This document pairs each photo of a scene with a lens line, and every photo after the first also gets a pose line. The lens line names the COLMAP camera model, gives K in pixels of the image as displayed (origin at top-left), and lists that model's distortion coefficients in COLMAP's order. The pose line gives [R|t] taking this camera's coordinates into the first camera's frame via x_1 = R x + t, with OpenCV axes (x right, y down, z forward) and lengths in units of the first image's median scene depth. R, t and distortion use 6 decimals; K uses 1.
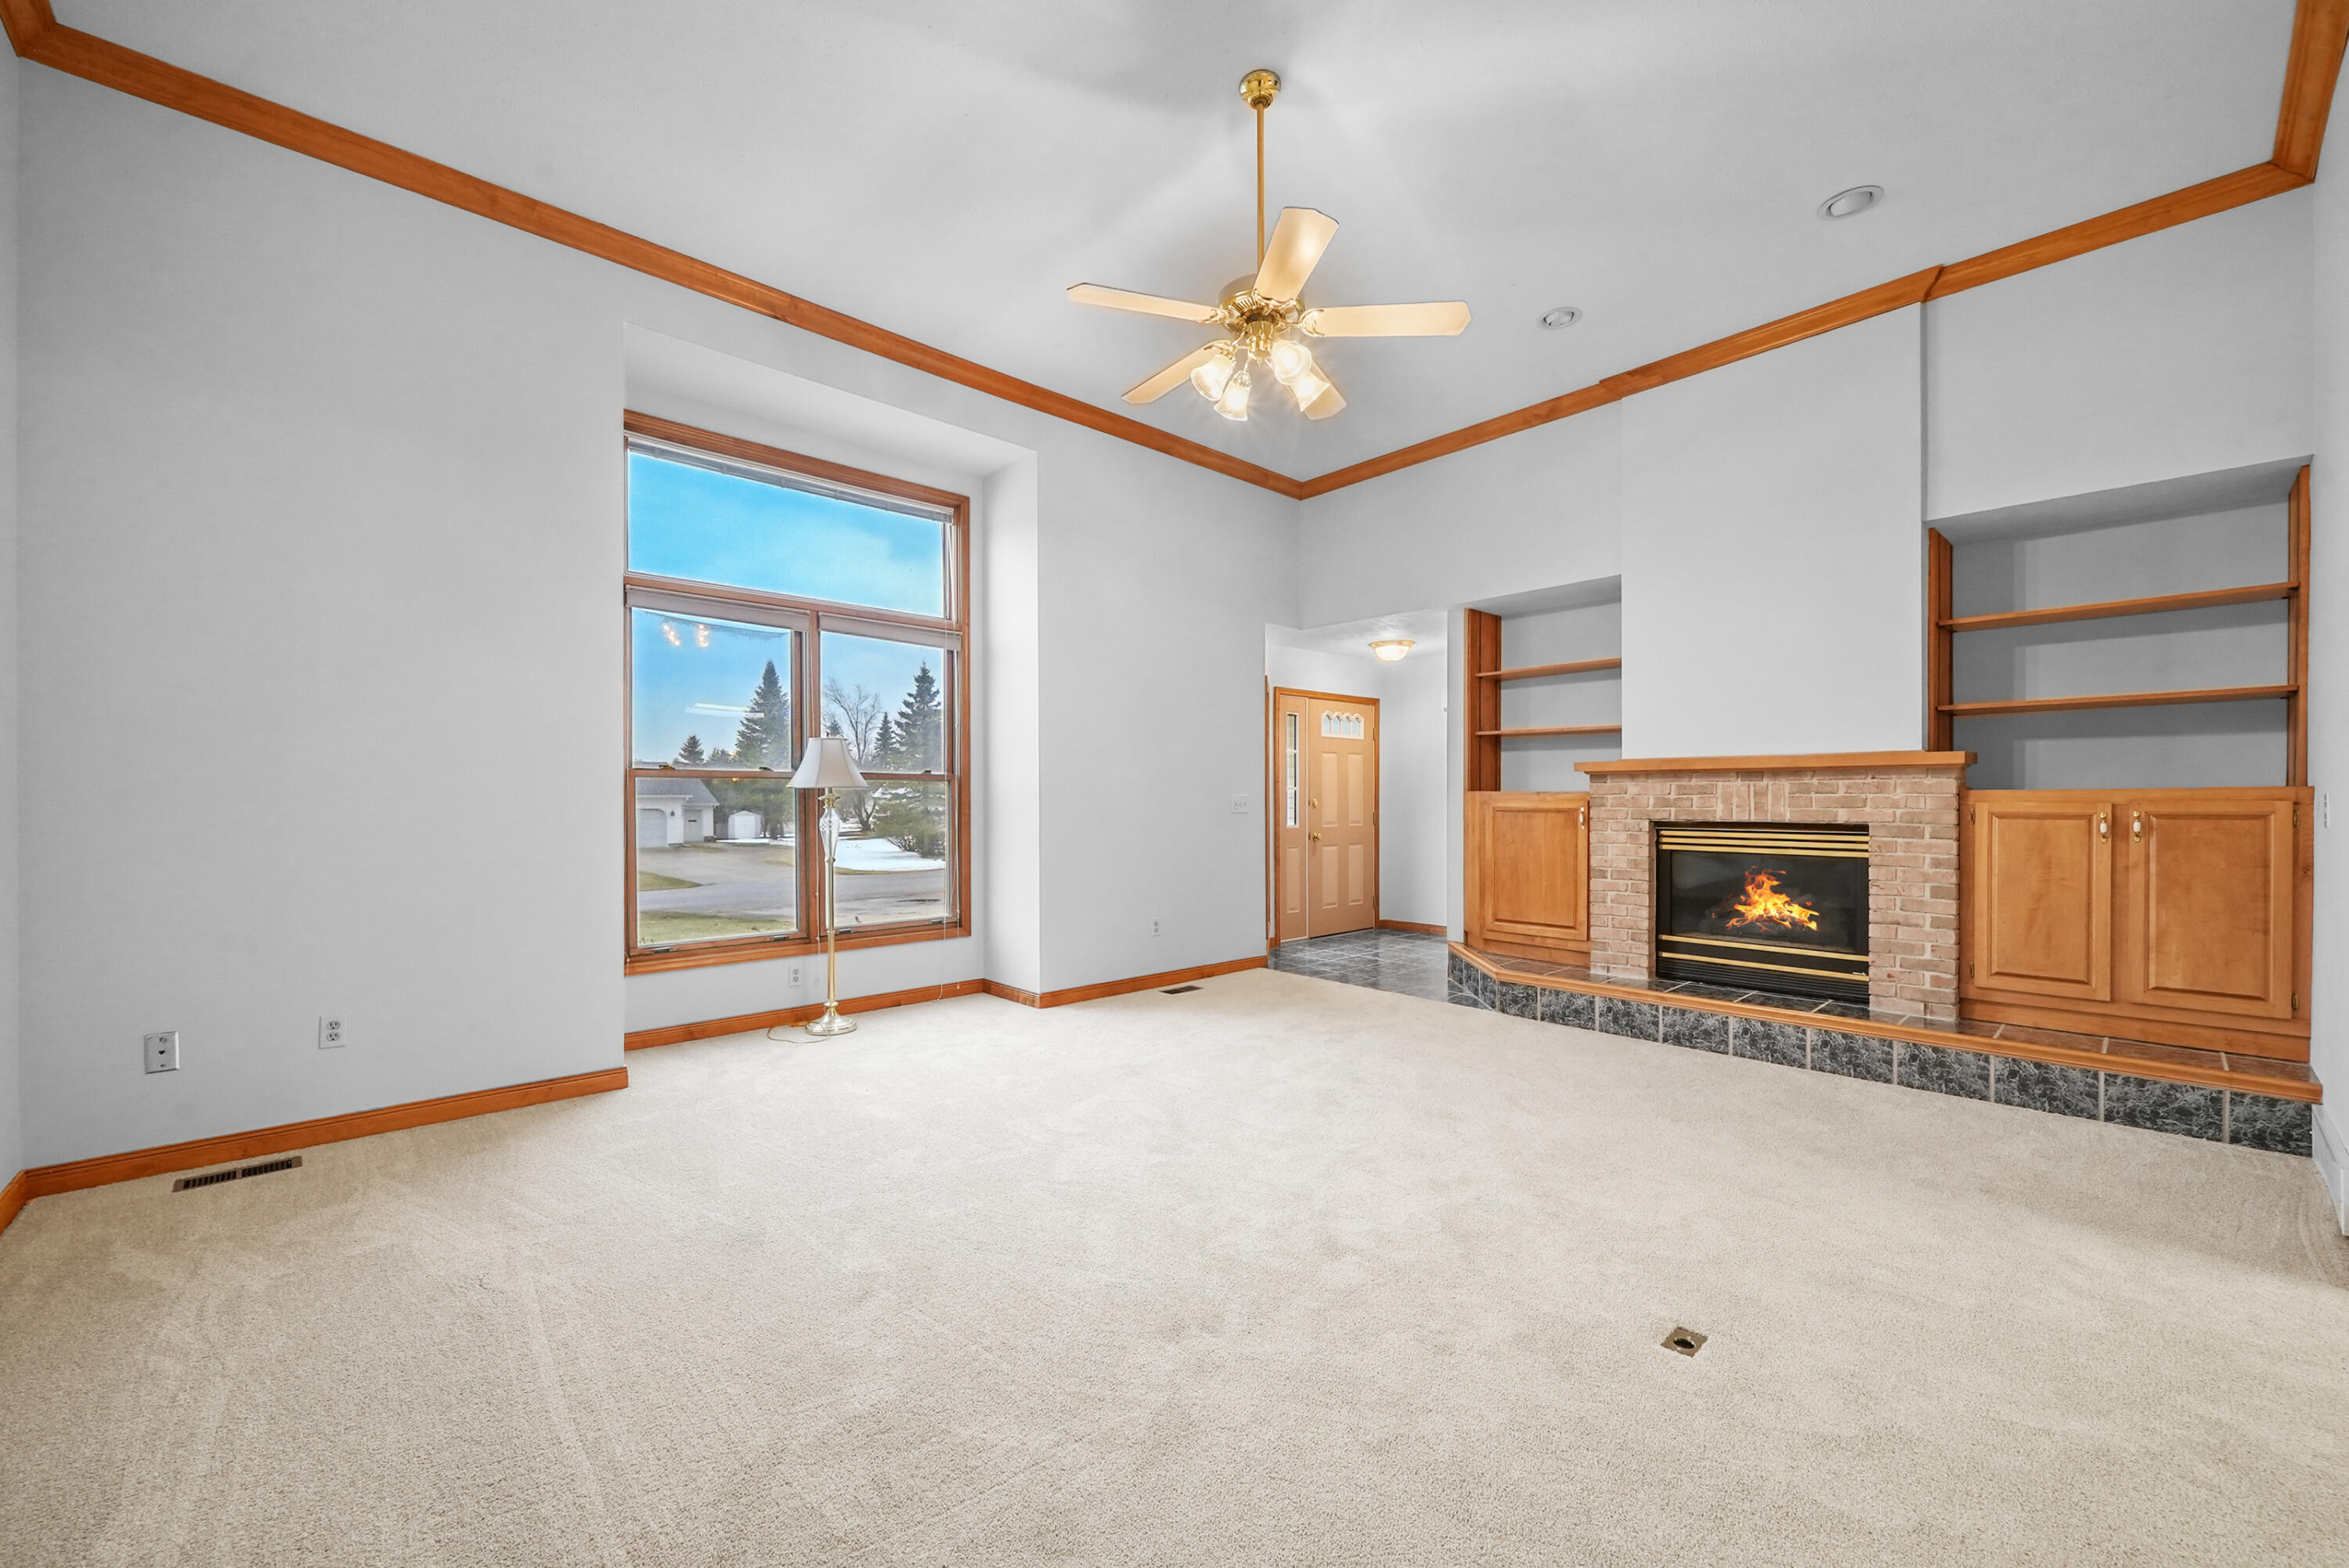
lens RADIAL K [[933.5, 0, 1191.0], [0, 933.5, 804.0], [0, 0, 1]] dist [-0.000086, -0.000245]
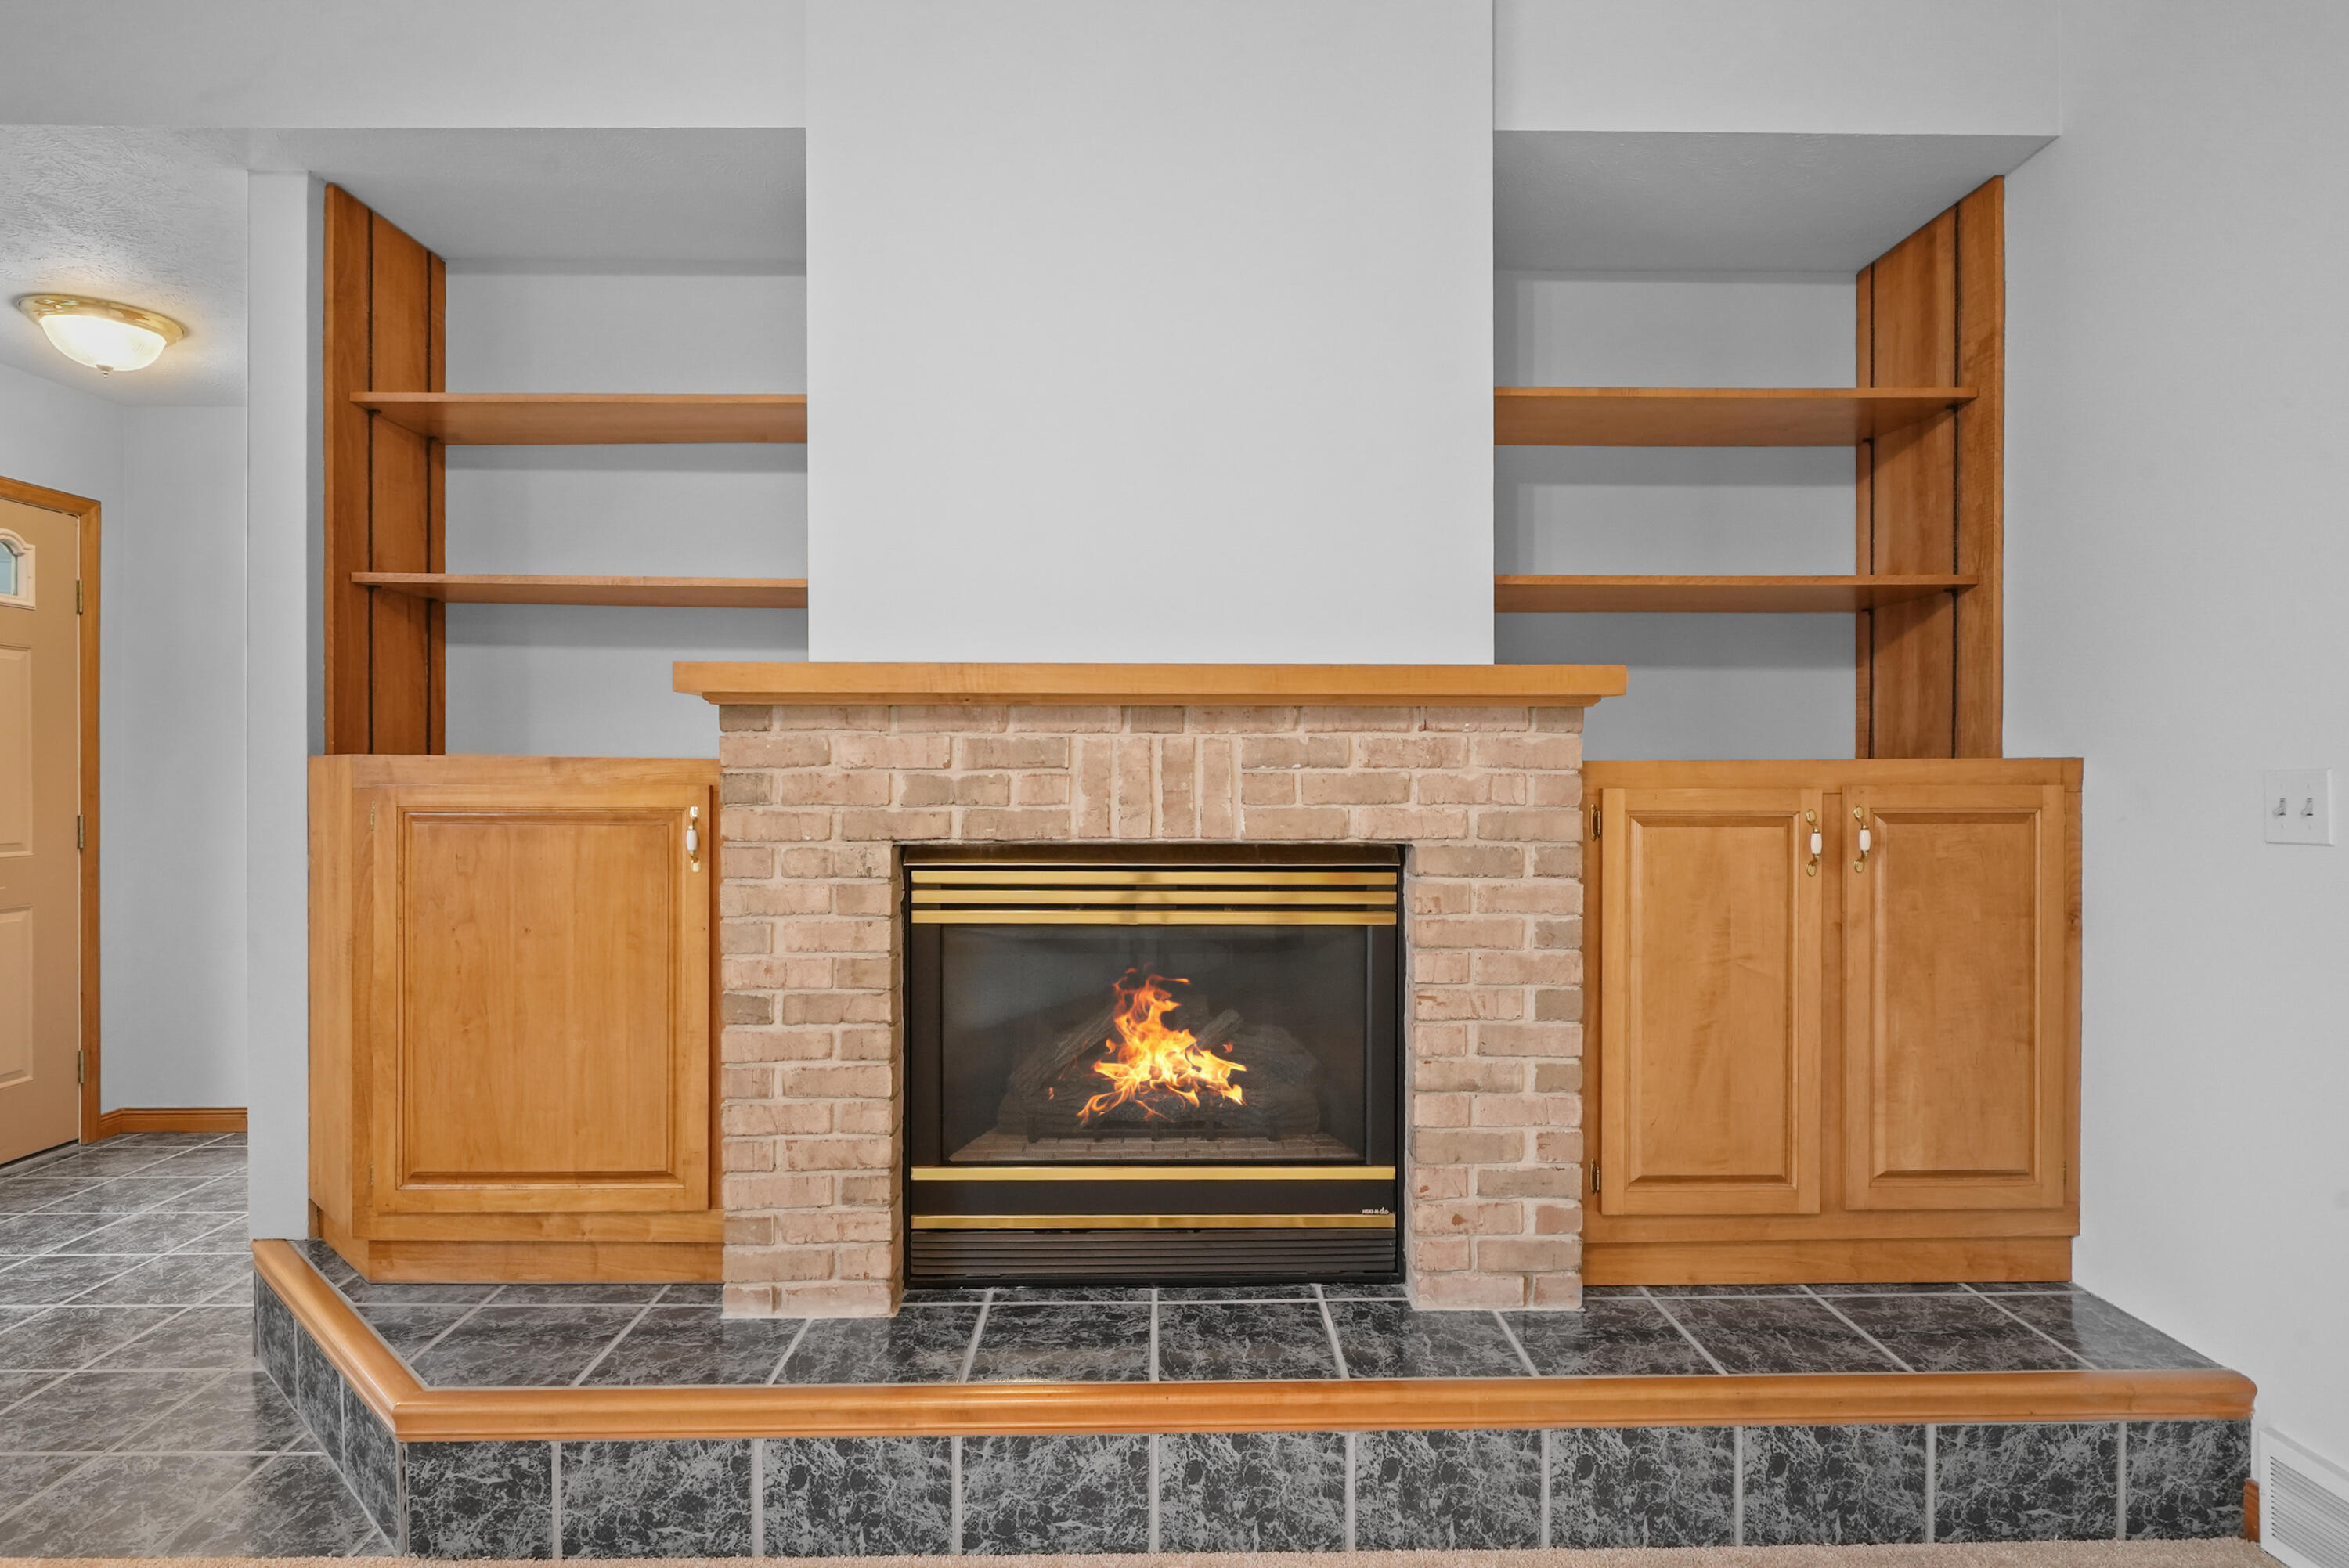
lens RADIAL K [[1275.9, 0, 1156.0], [0, 1275.9, 778.7], [0, 0, 1]] dist [-0.003054, 0.001918]
pose [[0.700214, 0.001165, 0.713932, 0.238787], [0.002327, 0.999990, -0.003915, -0.004039], [-0.713930, 0.004402, 0.700204, 0.638969]]
